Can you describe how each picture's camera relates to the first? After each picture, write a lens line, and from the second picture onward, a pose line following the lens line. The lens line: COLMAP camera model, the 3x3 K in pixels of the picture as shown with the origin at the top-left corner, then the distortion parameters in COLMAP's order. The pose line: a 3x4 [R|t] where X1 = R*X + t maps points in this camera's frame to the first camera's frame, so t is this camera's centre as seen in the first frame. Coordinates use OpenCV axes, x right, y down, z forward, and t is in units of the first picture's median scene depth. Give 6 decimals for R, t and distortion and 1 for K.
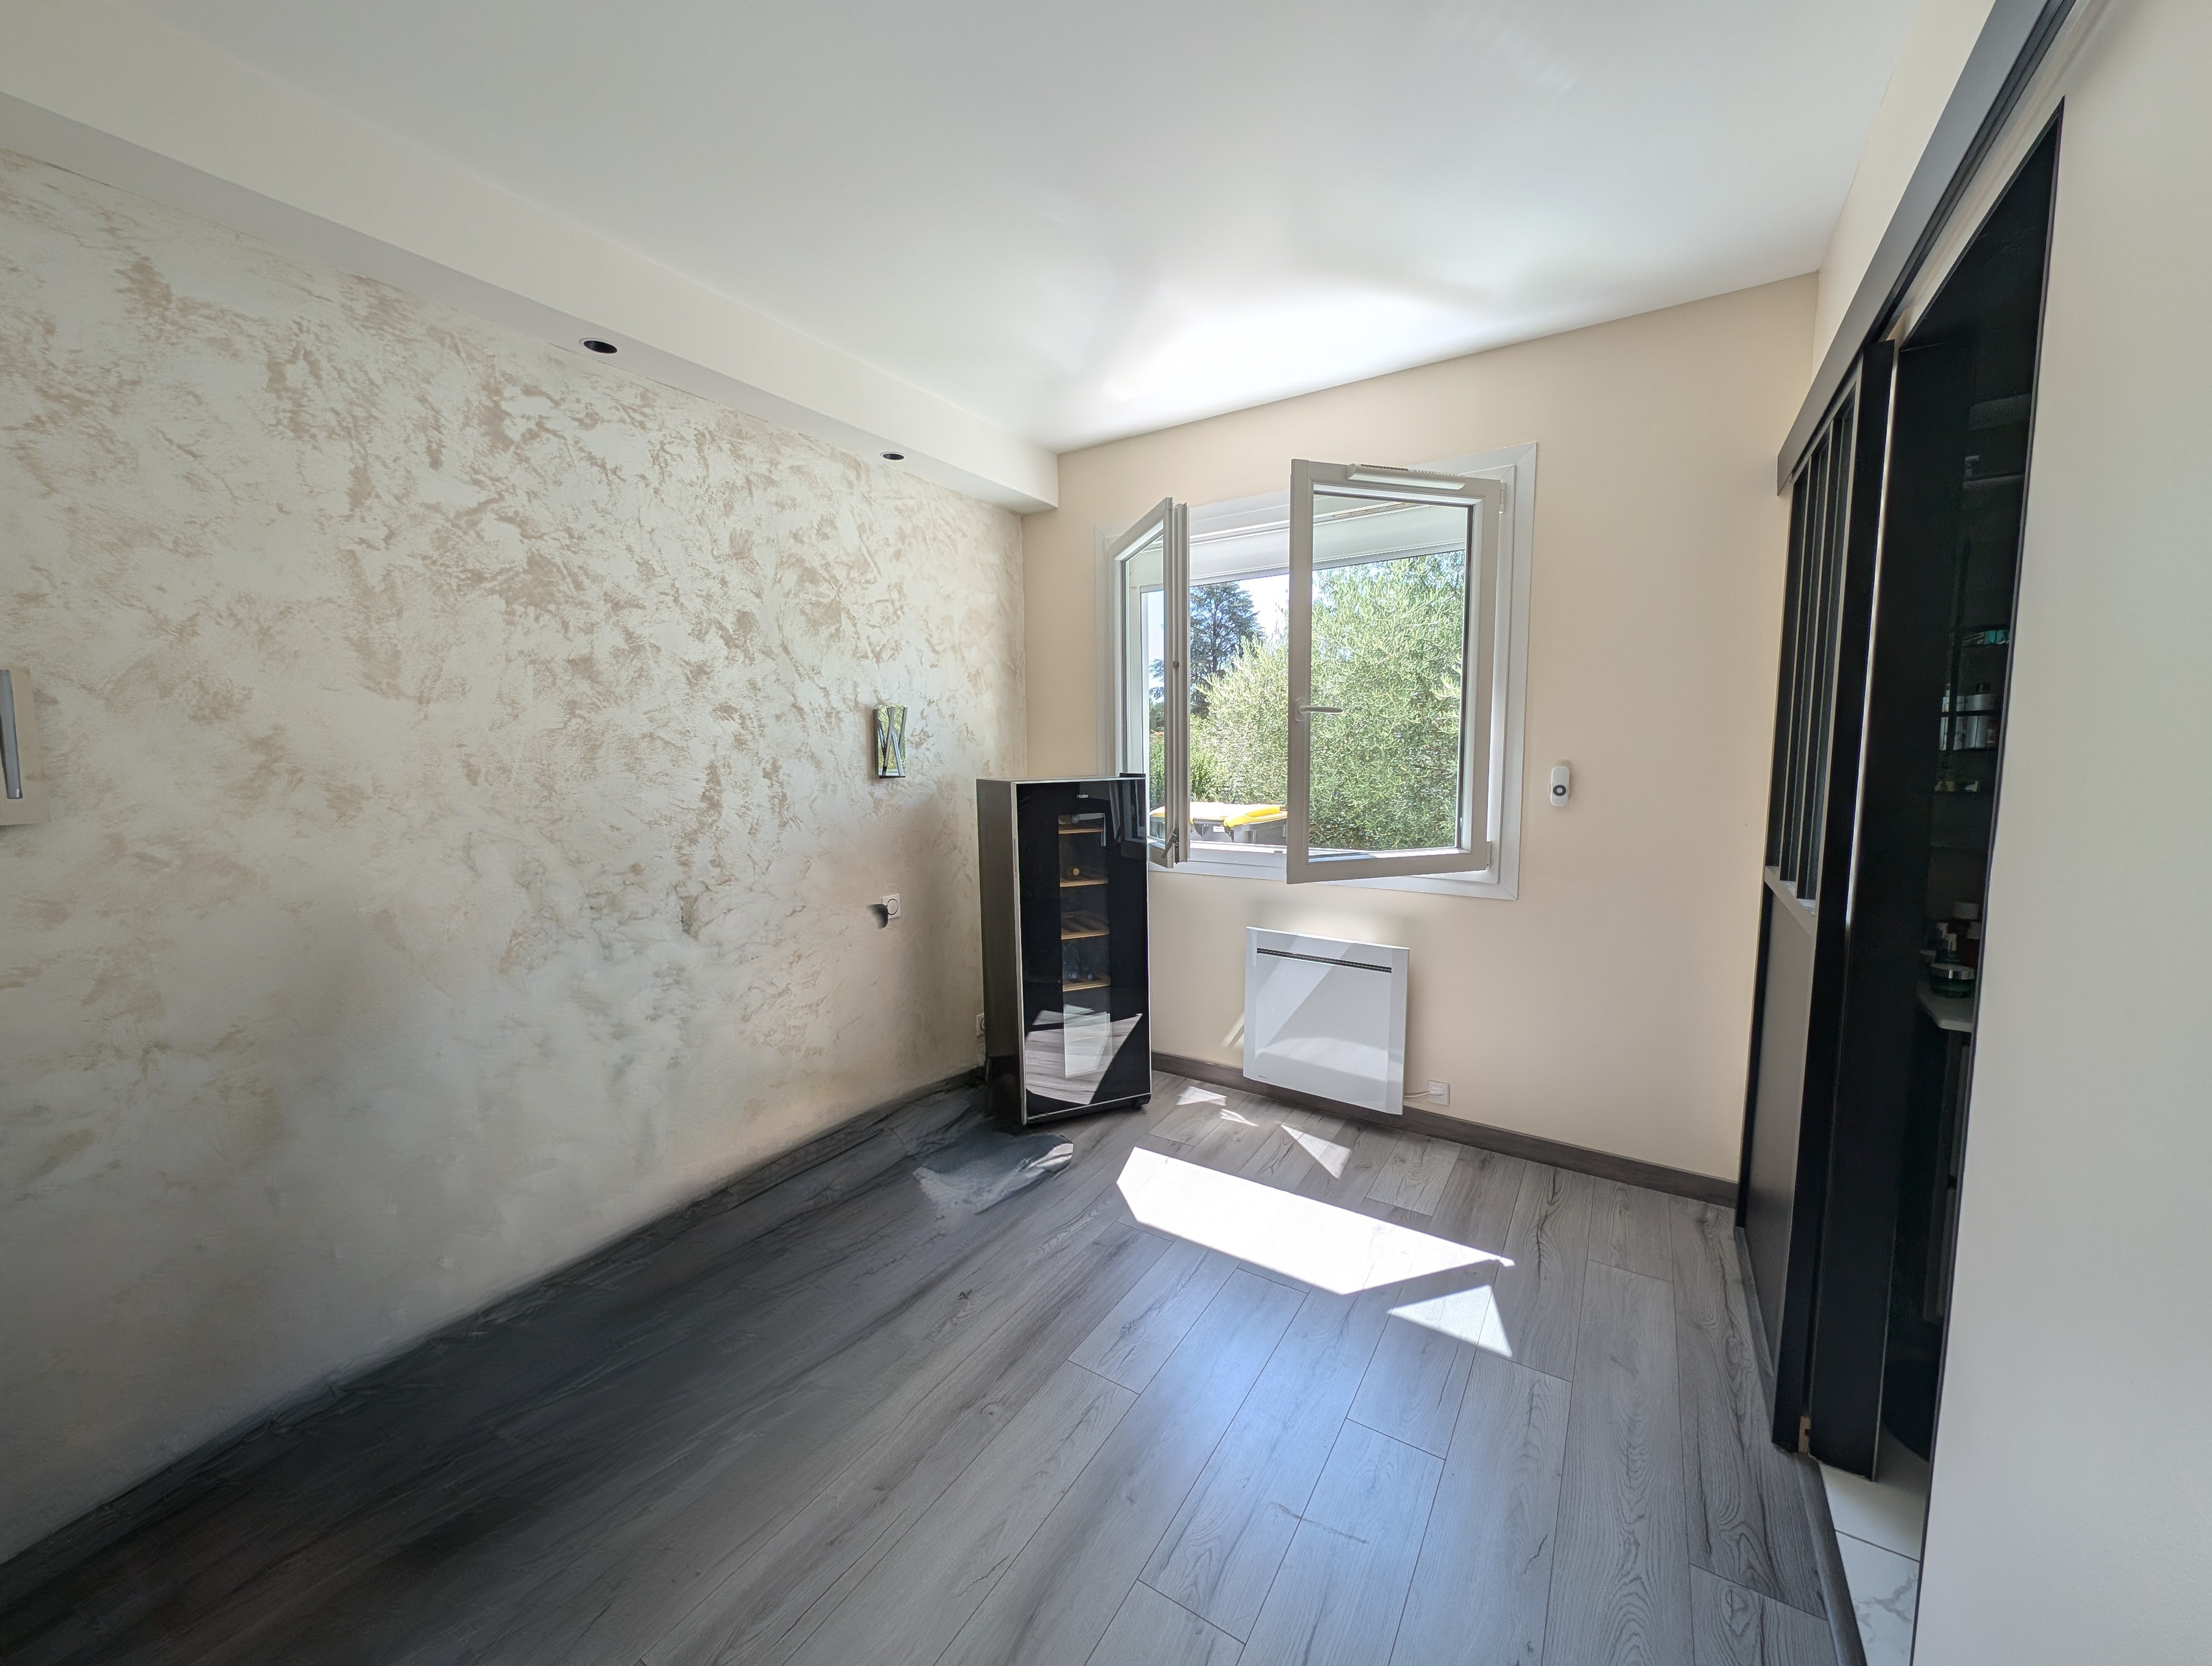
lens RADIAL K [[826.8, 0, 1094.9], [0, 826.8, 828.2], [0, 0, 1]] dist [0.019971, -0.008968]
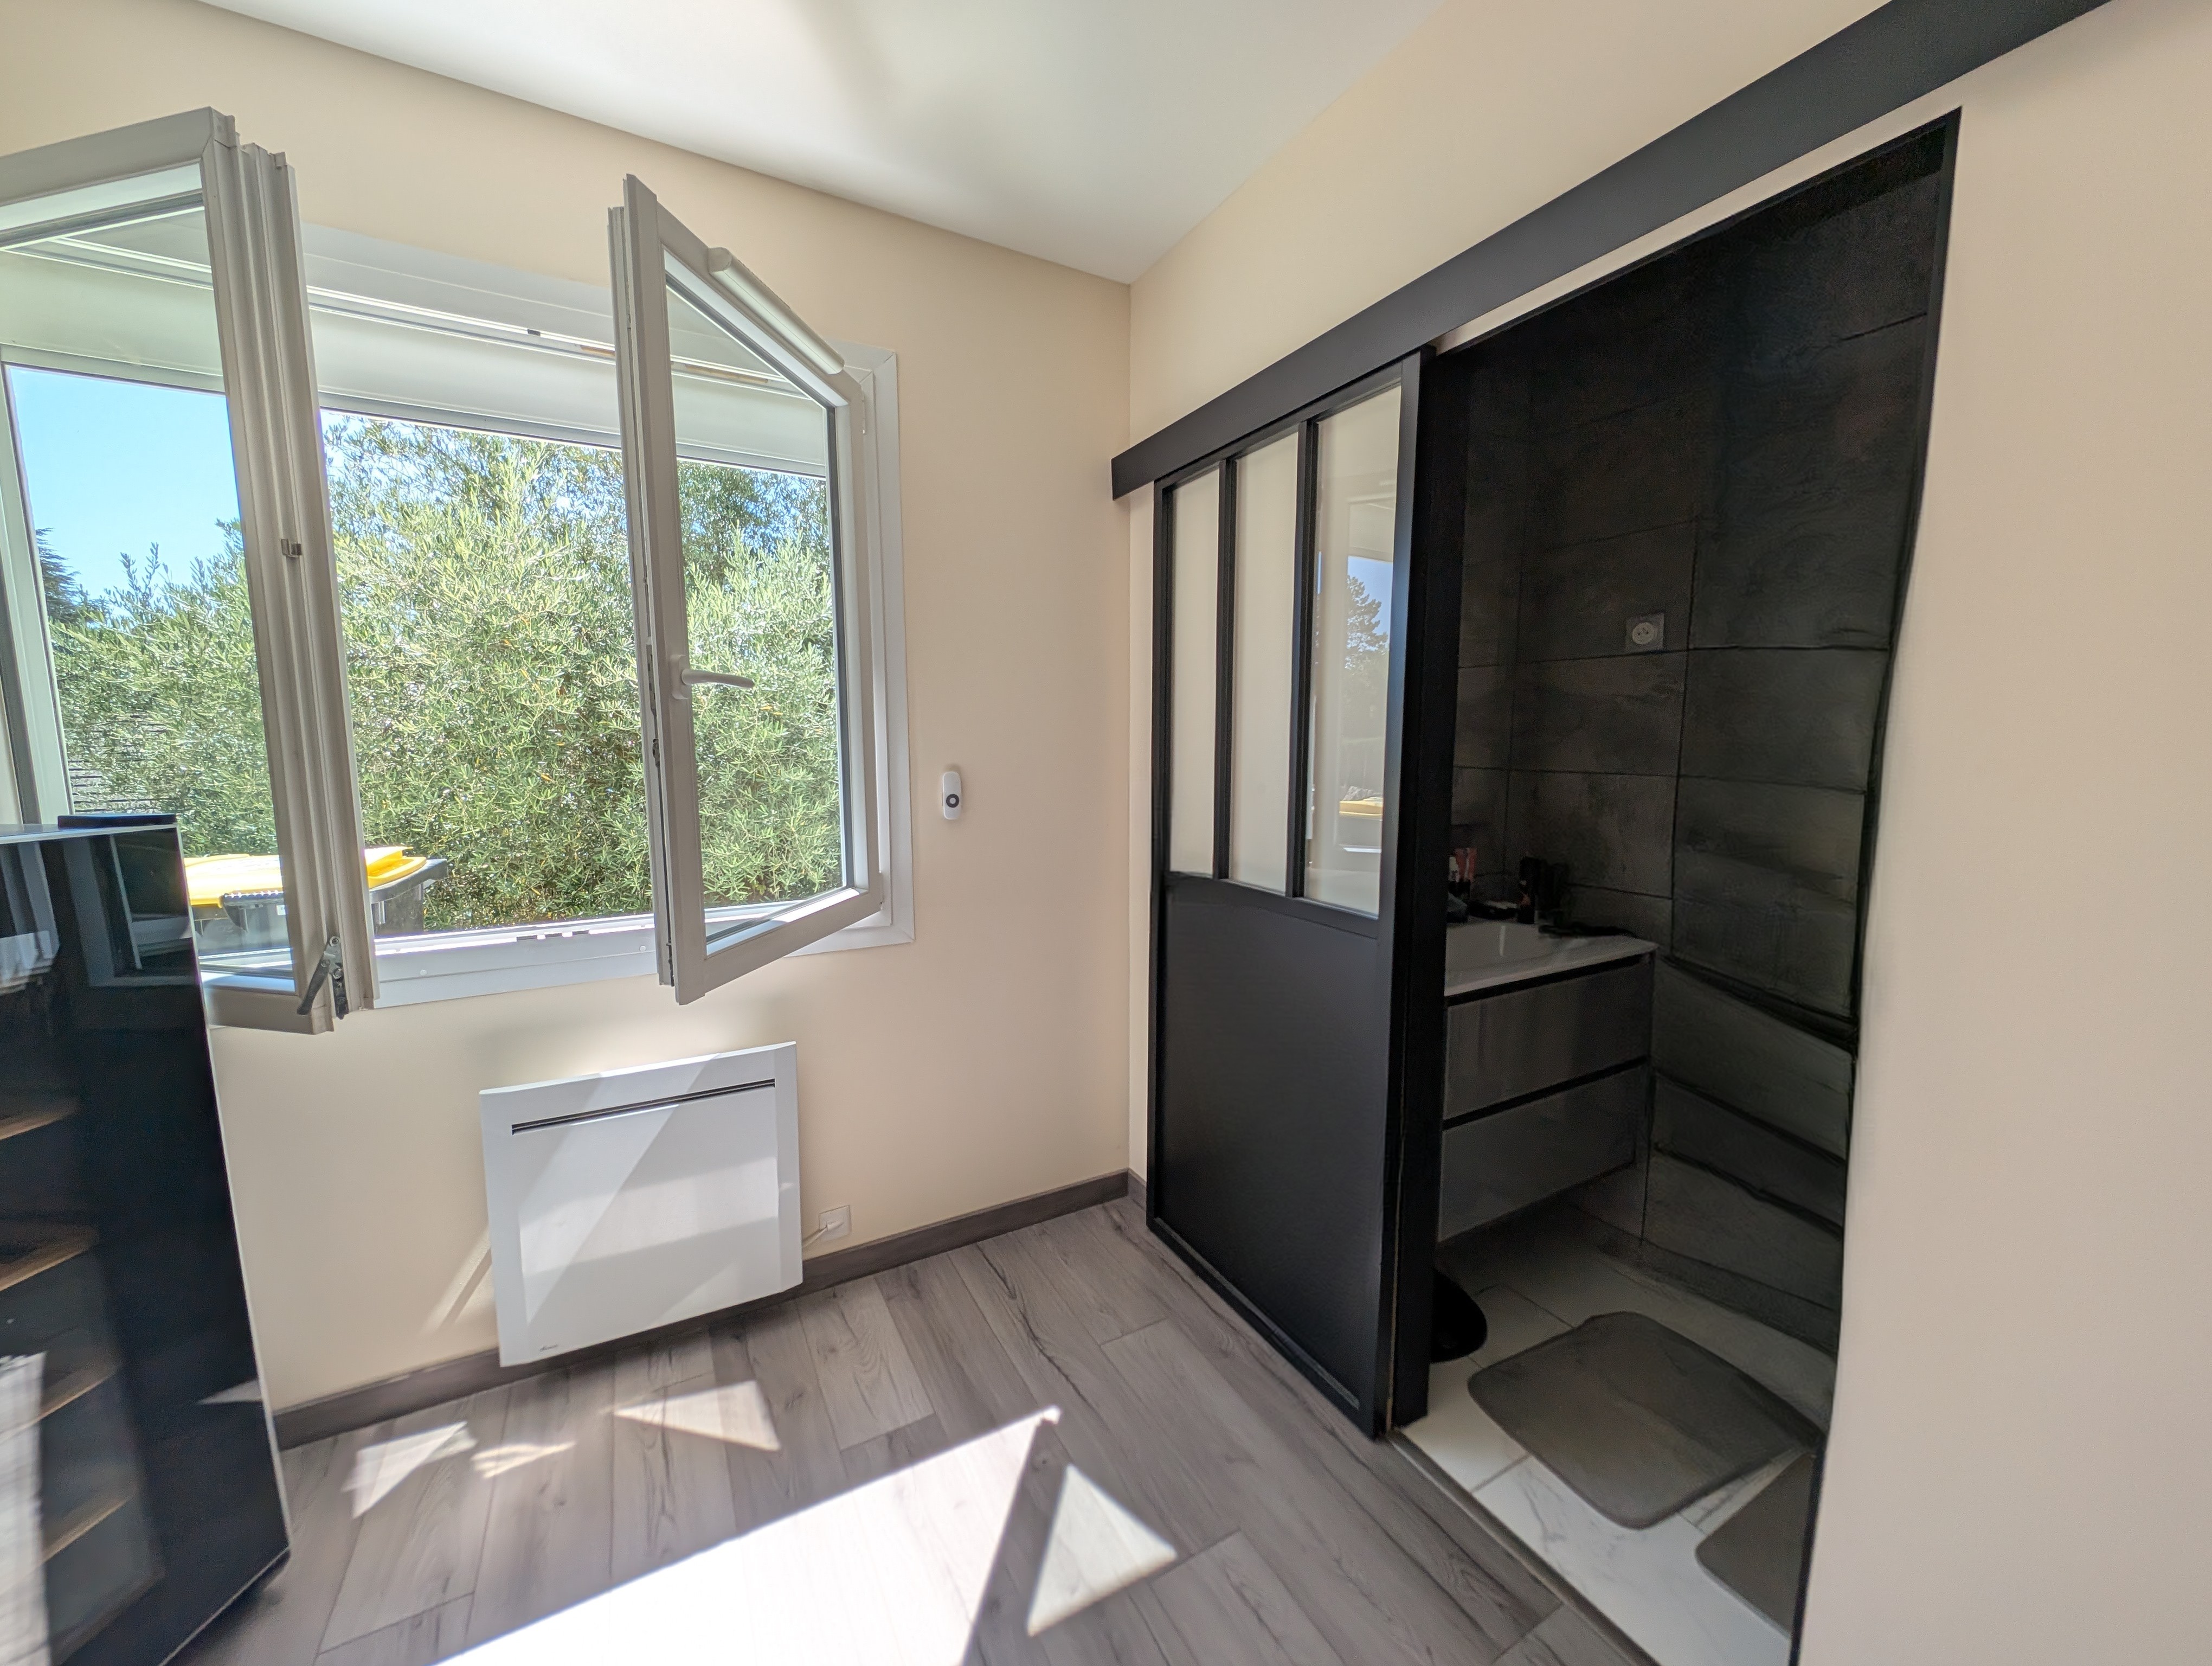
lens RADIAL K [[835.7, 0, 1099.5], [0, 835.7, 832.9], [0, 0, 1]] dist [-0.002088, -0.000681]
pose [[0.470485, -0.093048, 0.877488, -0.089741], [0.089461, 0.994331, 0.057471, -0.044494], [-0.877861, 0.051462, 0.476142, 0.439932]]
